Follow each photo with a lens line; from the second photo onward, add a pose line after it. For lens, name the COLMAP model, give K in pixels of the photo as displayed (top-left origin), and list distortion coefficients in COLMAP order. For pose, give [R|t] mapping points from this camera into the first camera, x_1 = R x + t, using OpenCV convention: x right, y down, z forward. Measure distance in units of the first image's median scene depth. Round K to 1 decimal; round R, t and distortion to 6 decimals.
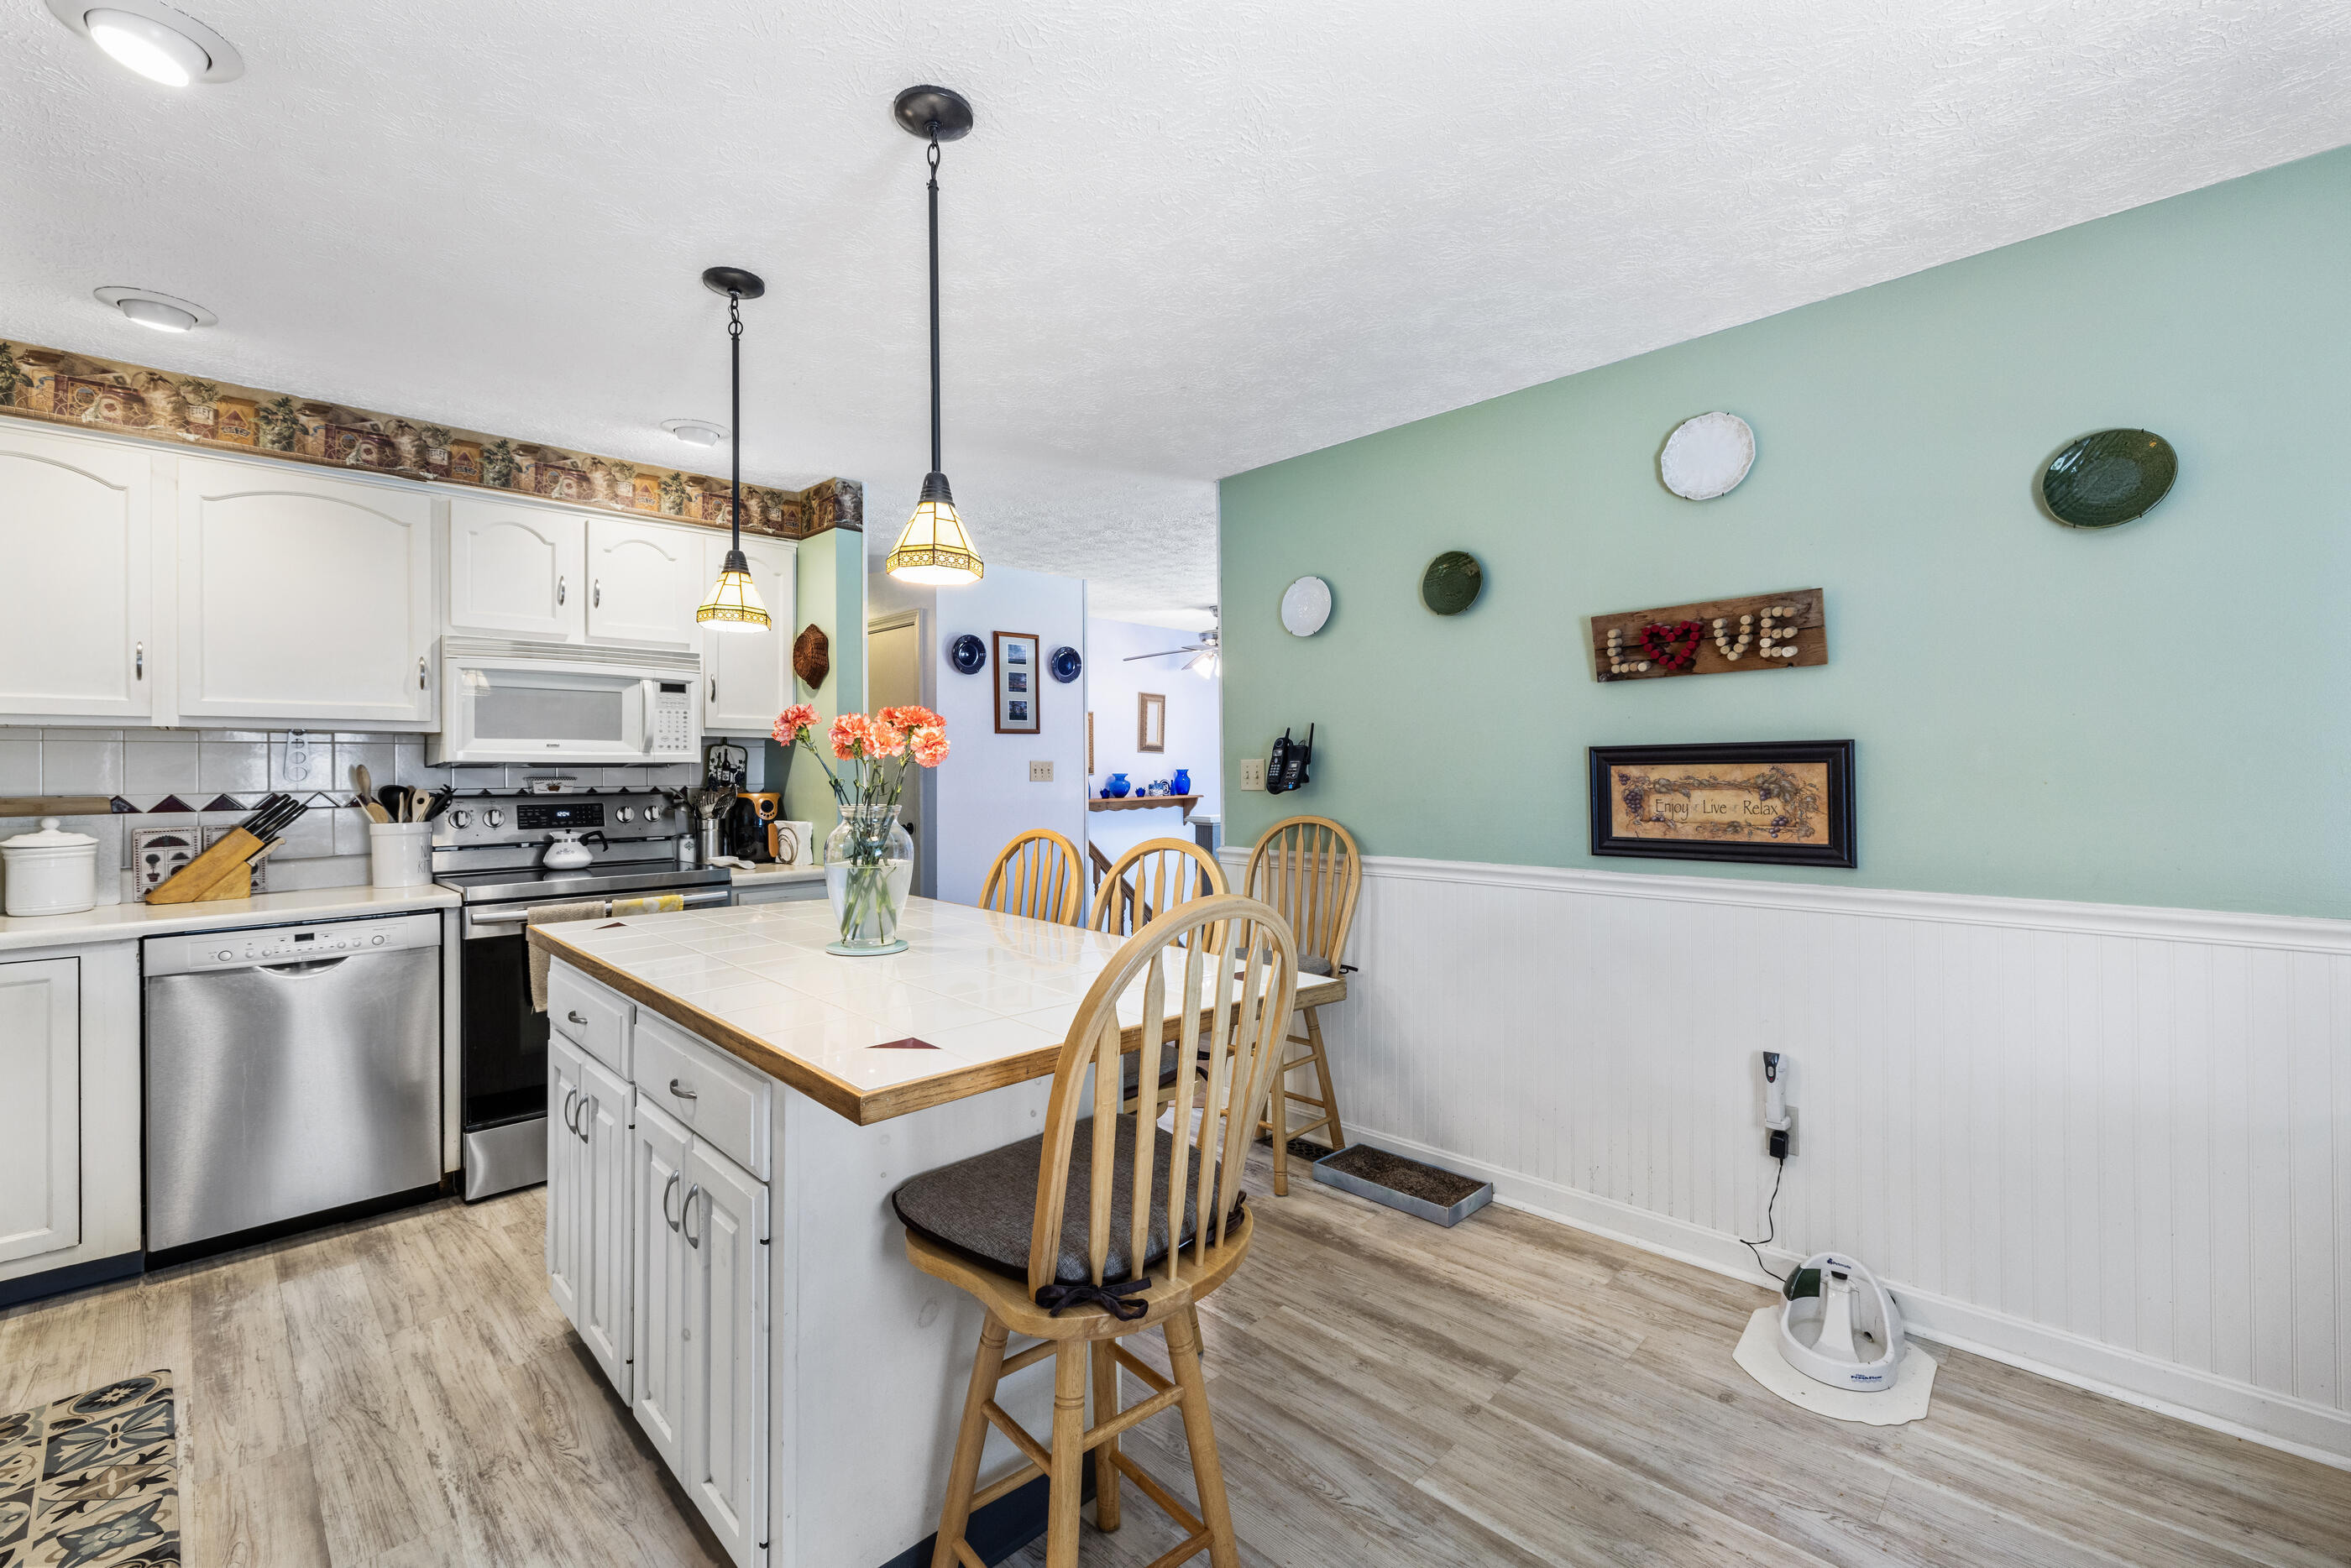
lens RADIAL K [[998.8, 0, 1167.0], [0, 998.8, 765.3], [0, 0, 1]] dist [-0.000220, 0.004523]
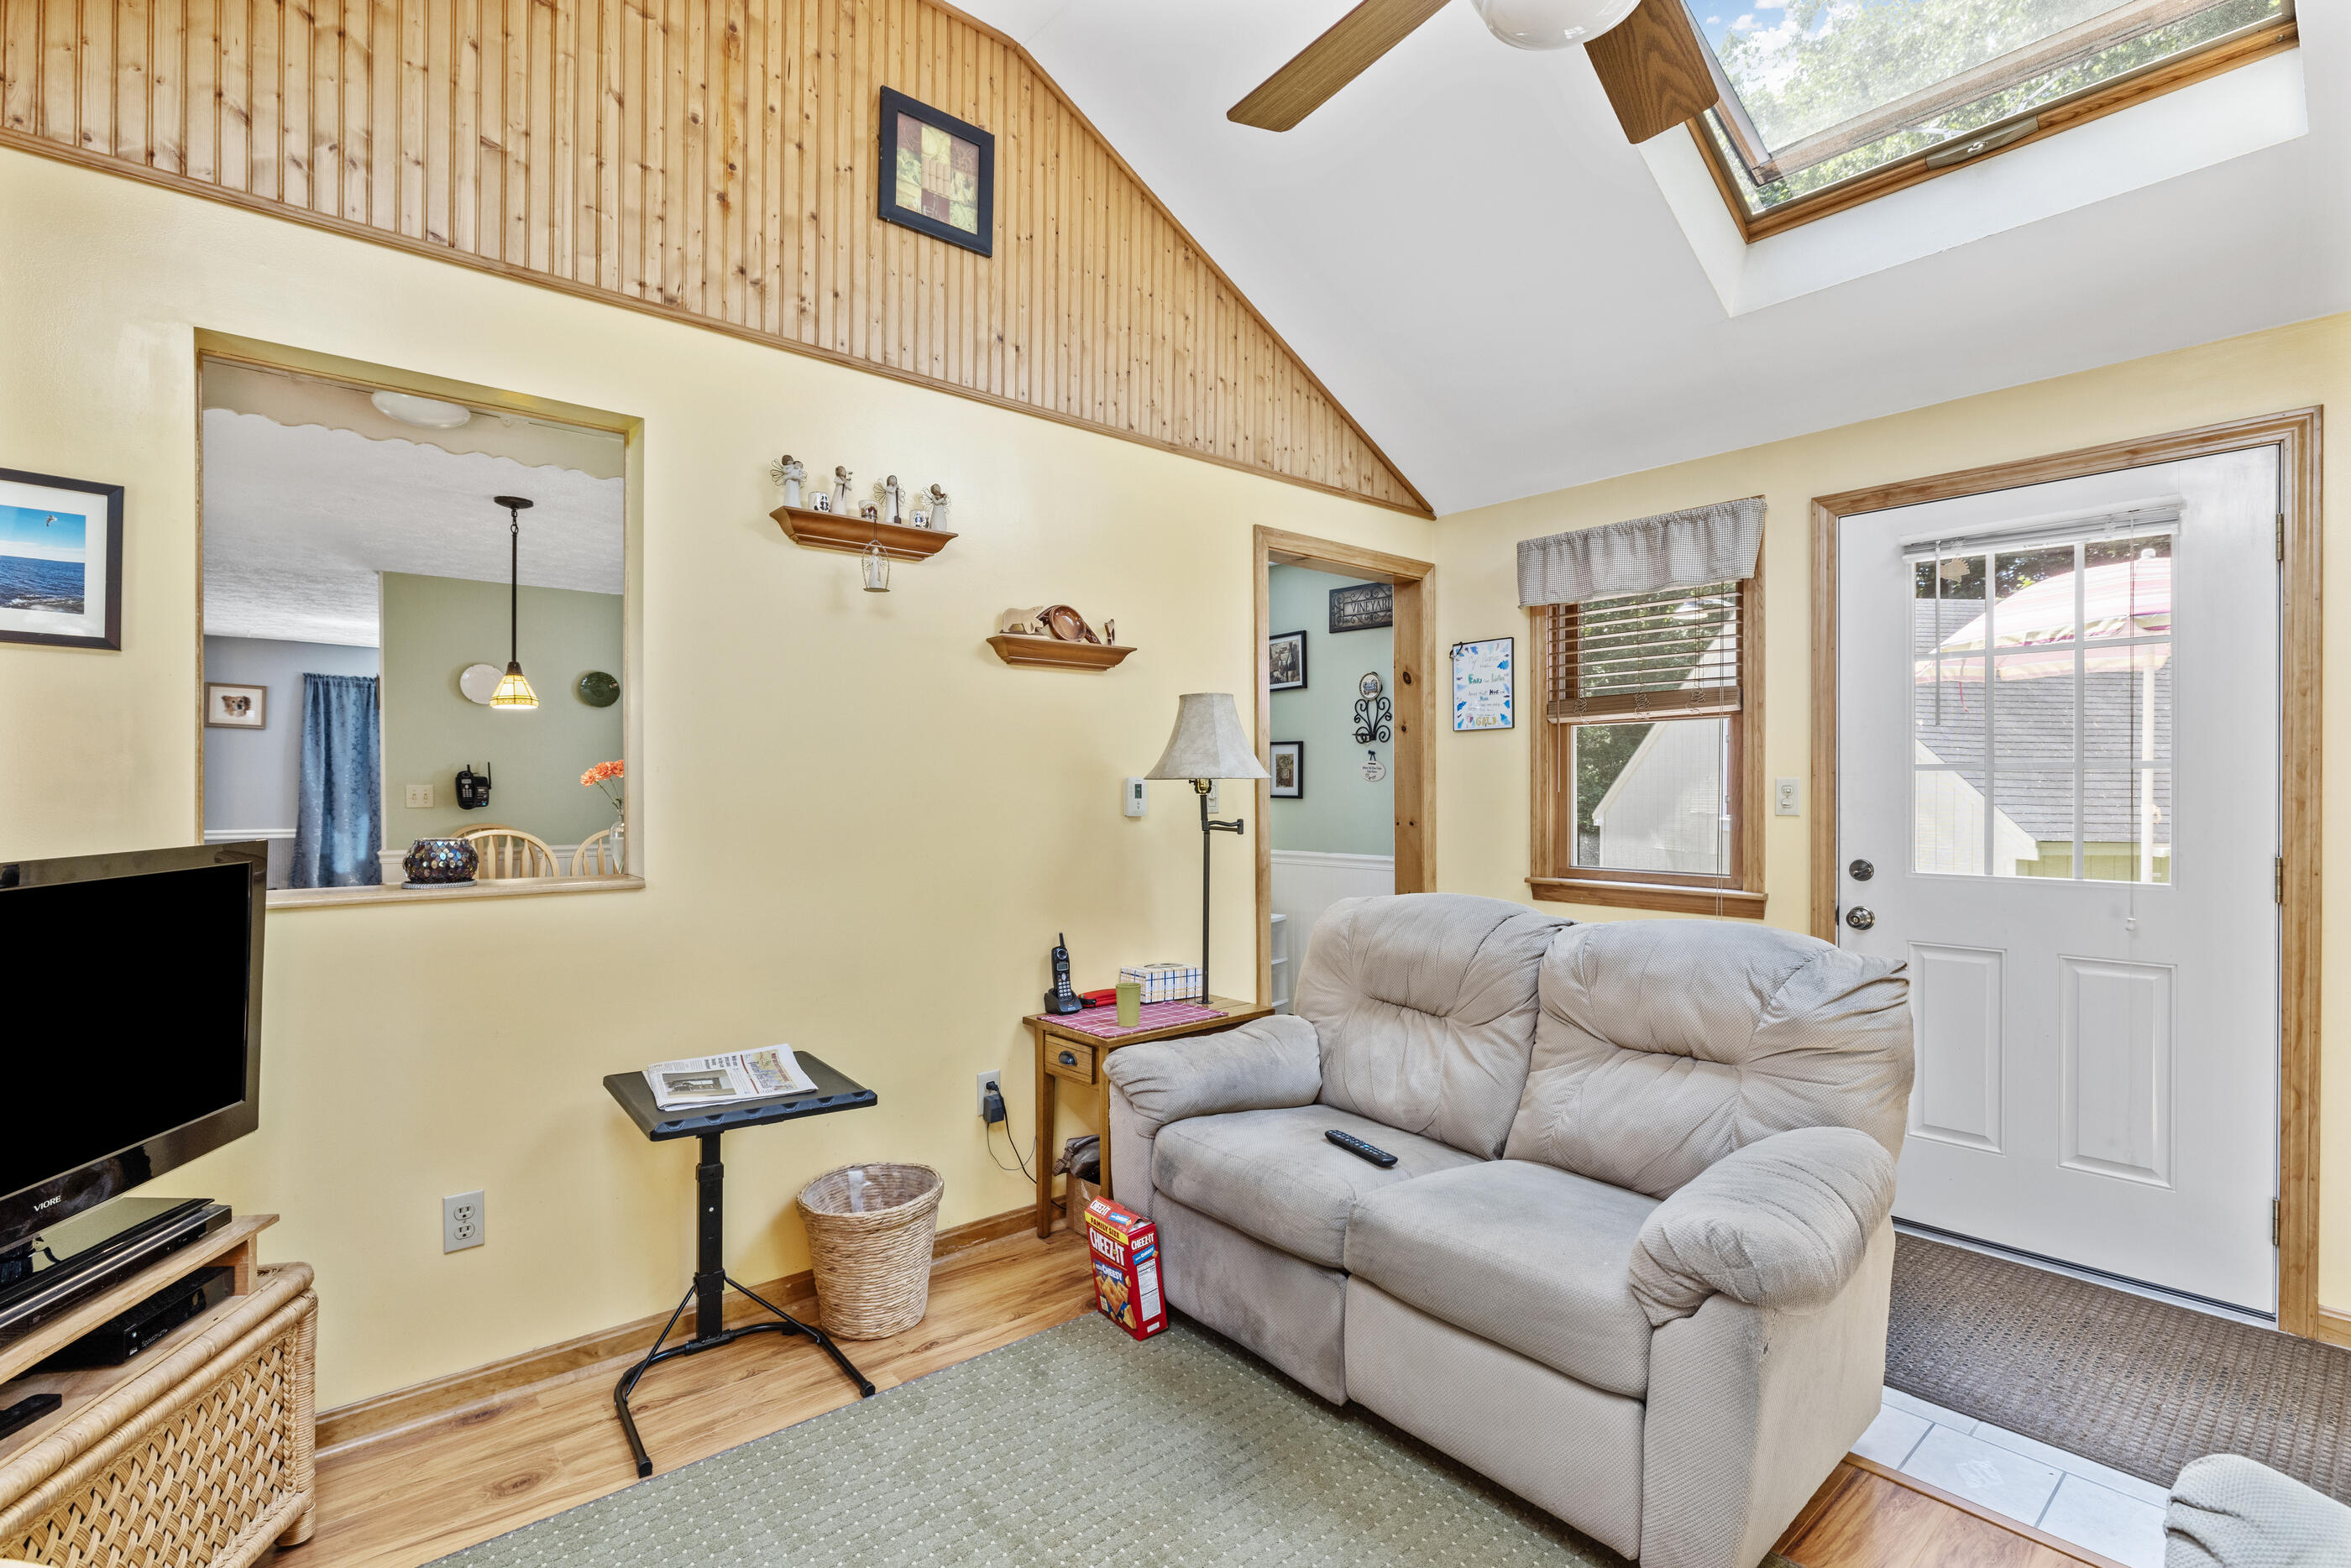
lens RADIAL K [[1128.9, 0, 1188.6], [0, 1128.9, 802.2], [0, 0, 1]] dist [-0.001083, 0.000273]
pose [[0.090445, -0.004025, 0.995893, -1.378033], [-0.004936, 0.999978, 0.004490, 0.006121], [-0.995889, -0.005322, 0.090424, -0.200095]]
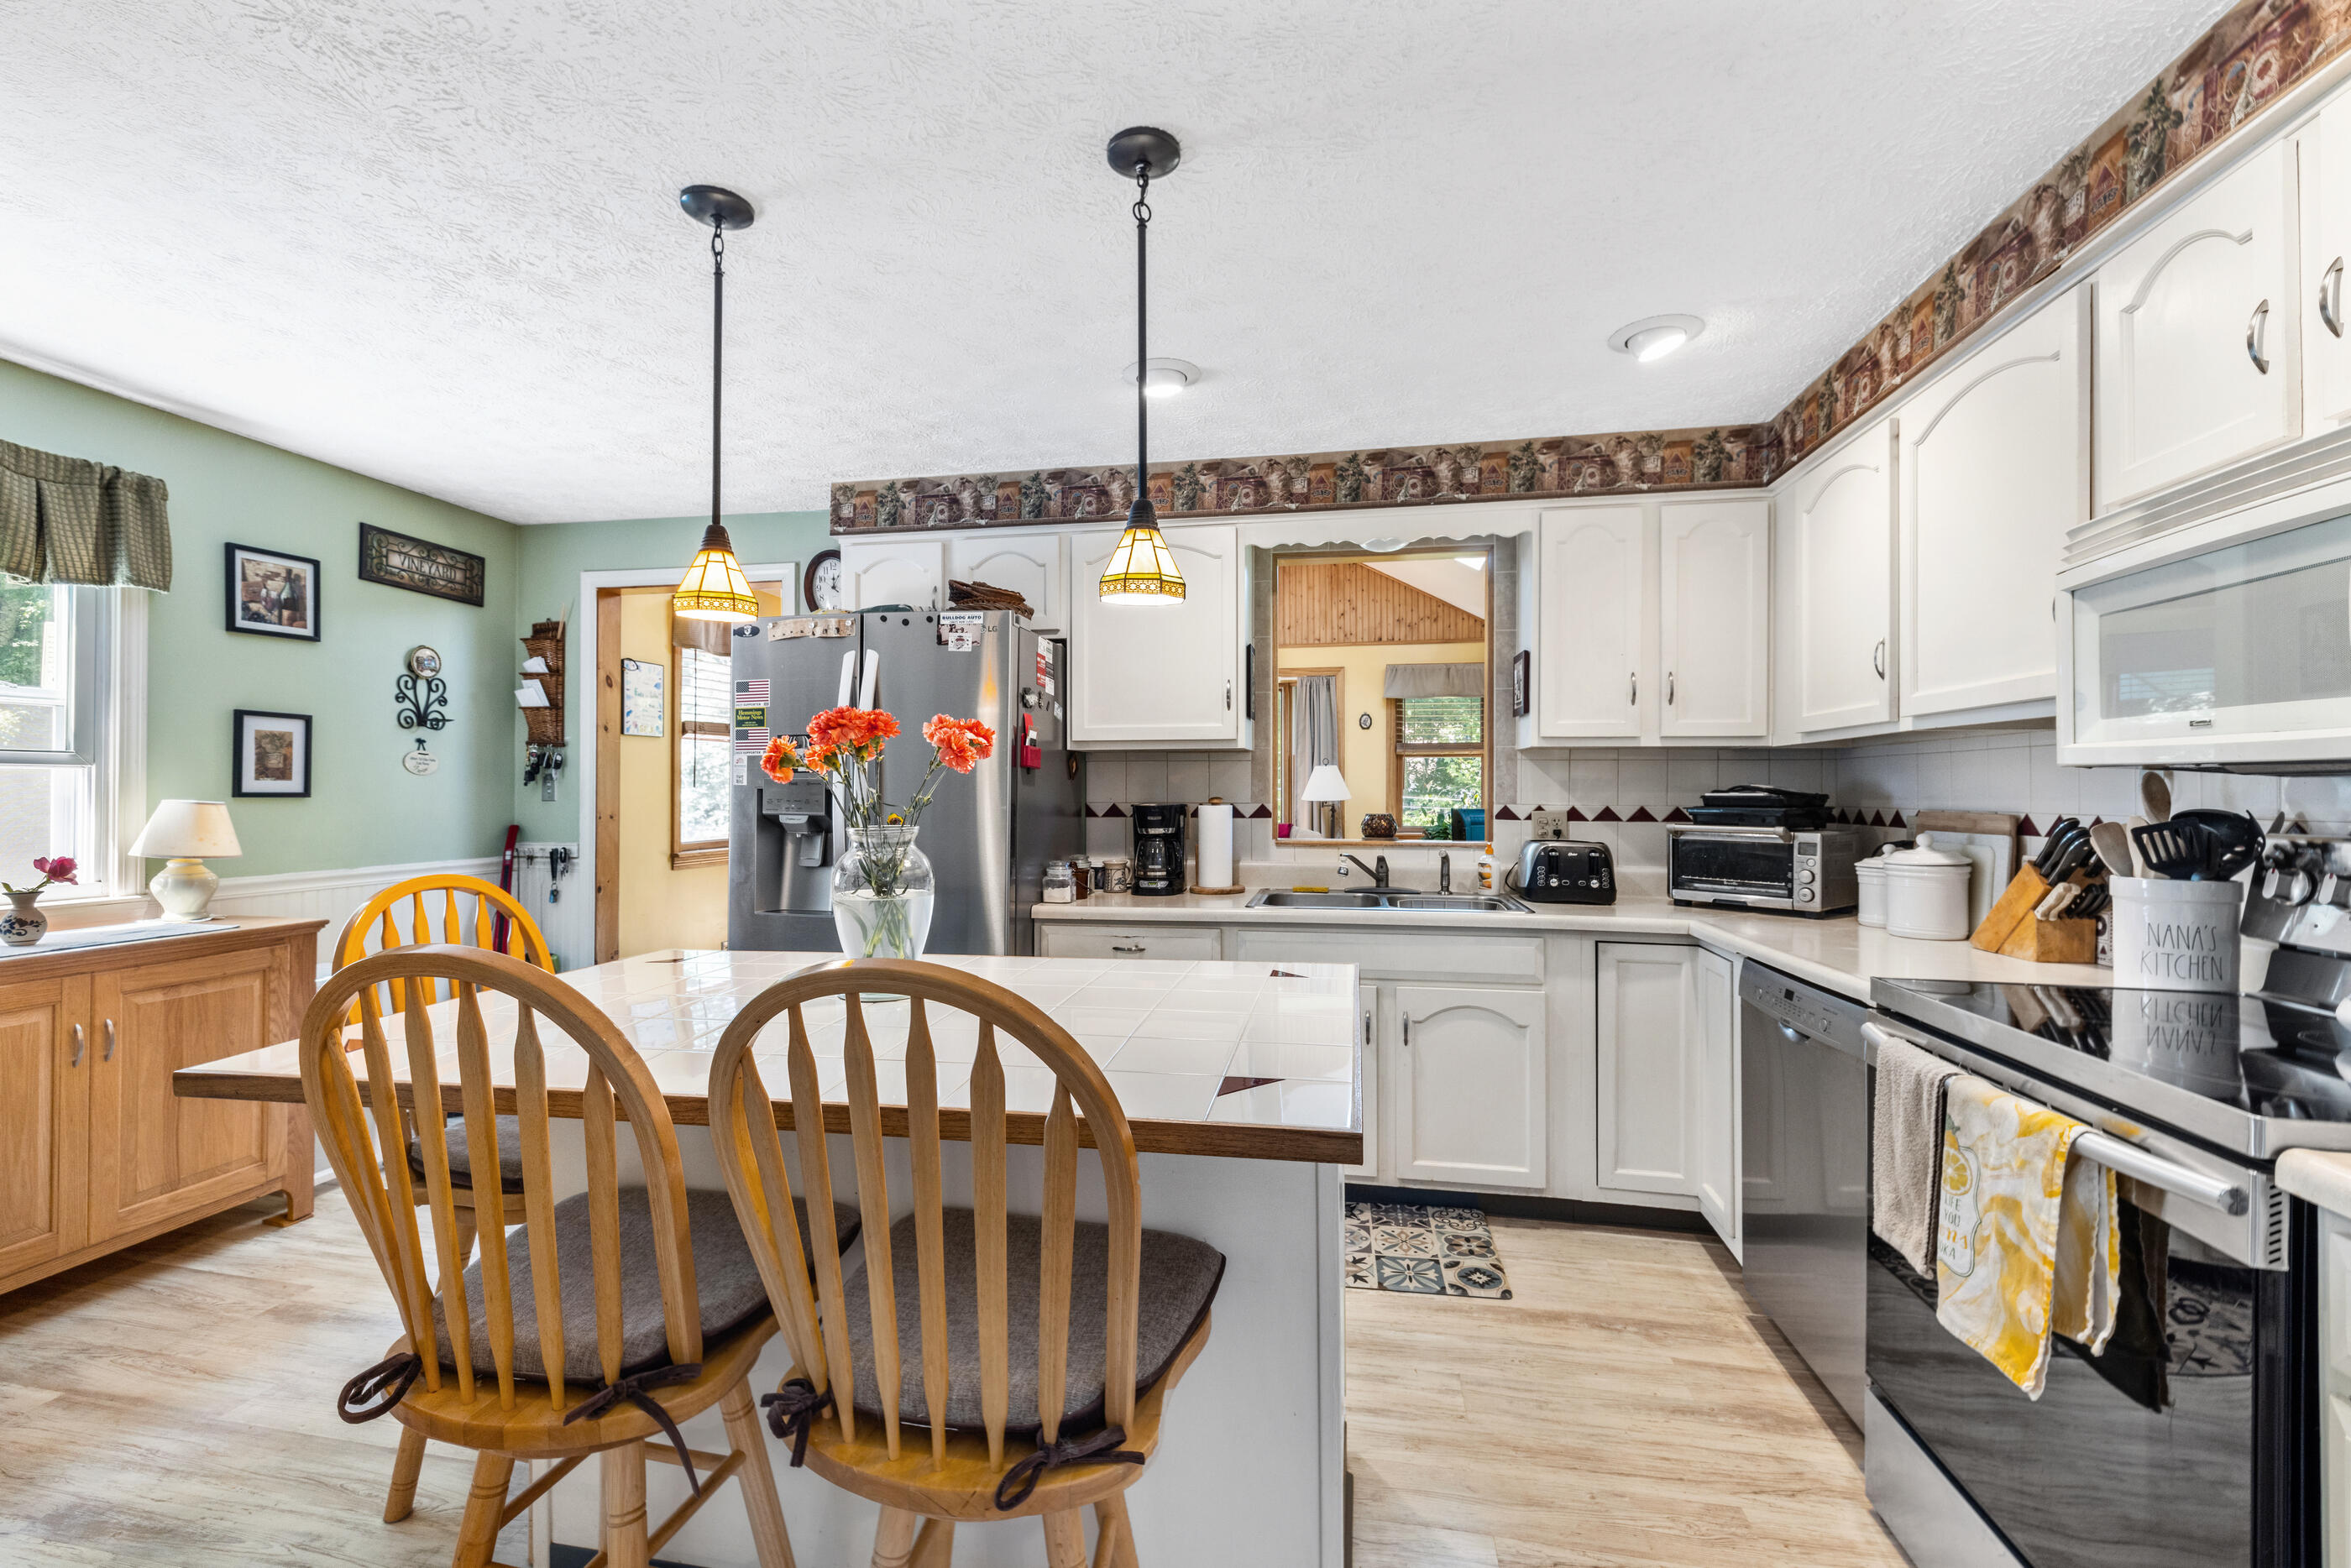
lens RADIAL K [[998.4, 0, 1166.5], [0, 998.4, 781.4], [0, 0, 1]] dist [-0.001589, 0.000528]
pose [[-0.829817, -0.000410, -0.558035, -0.010331], [0.005749, 0.999940, -0.009283, 0.006184], [0.558005, -0.010911, -0.829766, 1.011721]]
